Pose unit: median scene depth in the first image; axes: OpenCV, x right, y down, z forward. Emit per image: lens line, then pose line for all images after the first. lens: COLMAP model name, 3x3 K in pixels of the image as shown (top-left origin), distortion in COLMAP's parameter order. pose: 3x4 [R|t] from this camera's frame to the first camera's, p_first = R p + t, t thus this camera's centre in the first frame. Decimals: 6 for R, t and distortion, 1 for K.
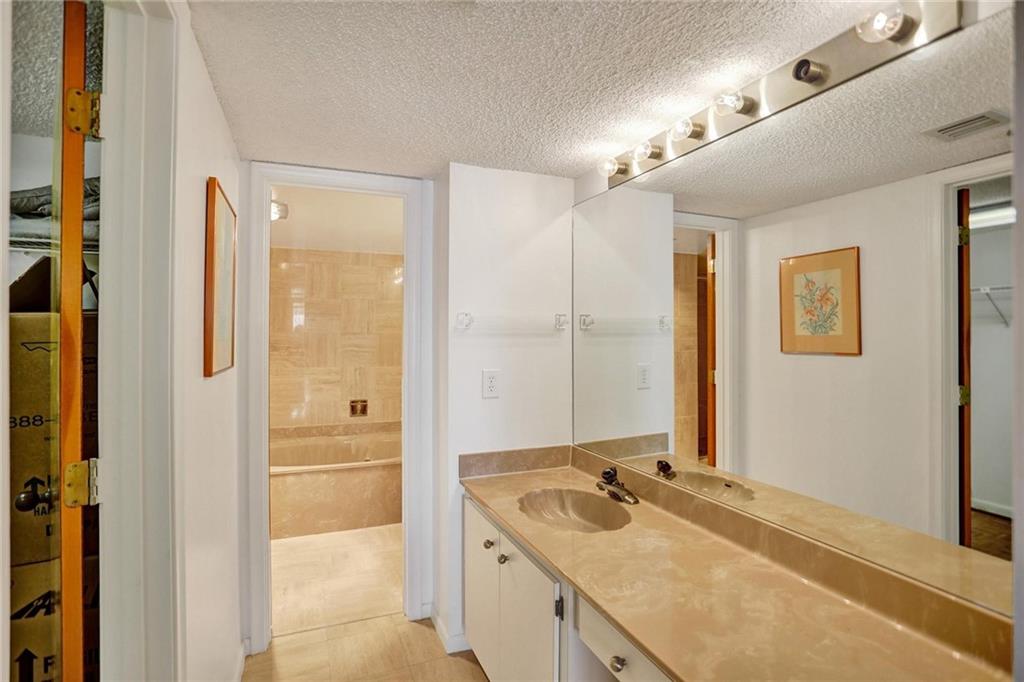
lens RADIAL K [[499.1, 0, 517.9], [0, 499.1, 349.5], [0, 0, 1]] dist [-0.039729, 0.011520]
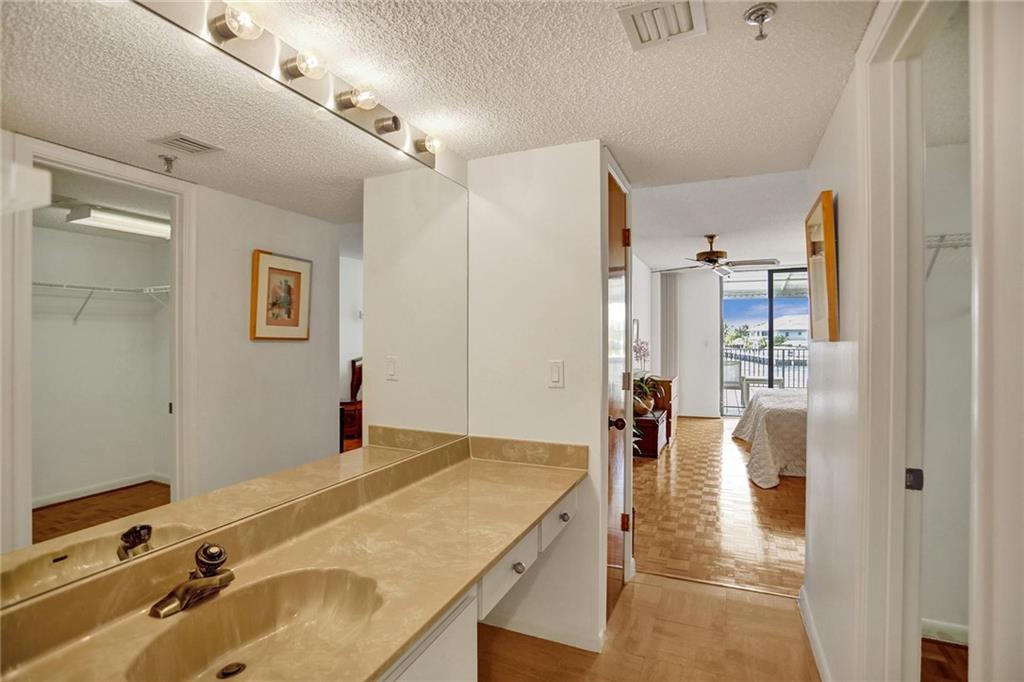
lens RADIAL K [[499.1, 0, 513.4], [0, 499.1, 338.3], [0, 0, 1]] dist [-0.039729, 0.011520]
pose [[-0.716997, 0.012021, 0.696973, -0.829052], [0.012259, 0.999914, -0.004635, 0.050683], [-0.696968, 0.005221, -0.717083, 2.291548]]
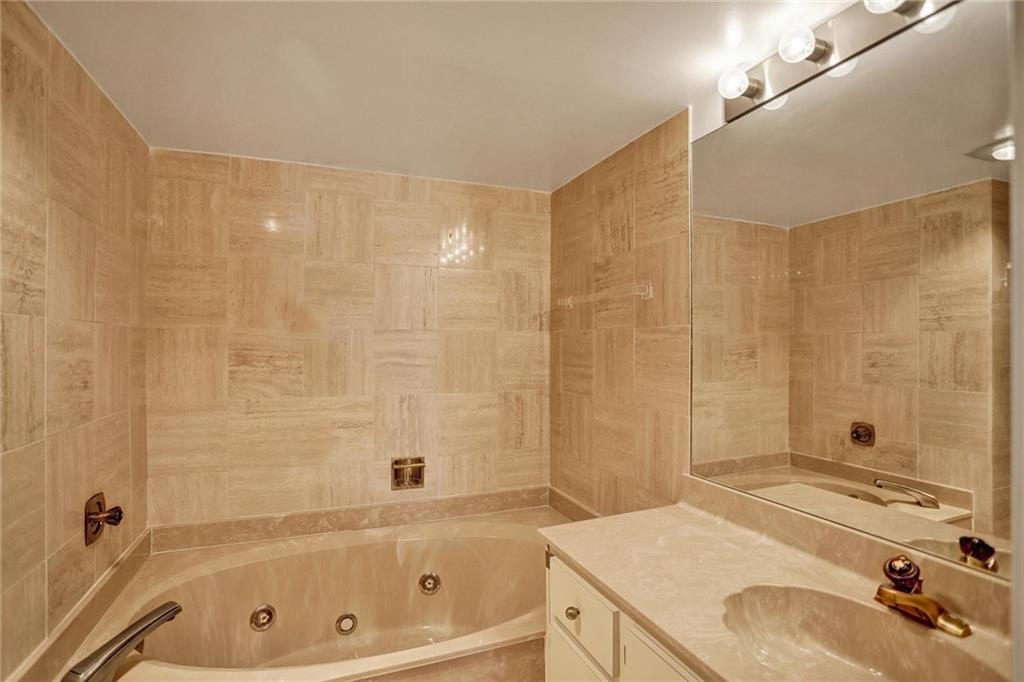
lens RADIAL K [[499.1, 0, 504.8], [0, 499.1, 334.8], [0, 0, 1]] dist [-0.039729, 0.011520]
pose [[0.999991, 0.000501, 0.004221, -0.220105], [-0.000535, 0.999968, 0.008031, -0.031800], [-0.004217, -0.008033, 0.999959, 0.477051]]
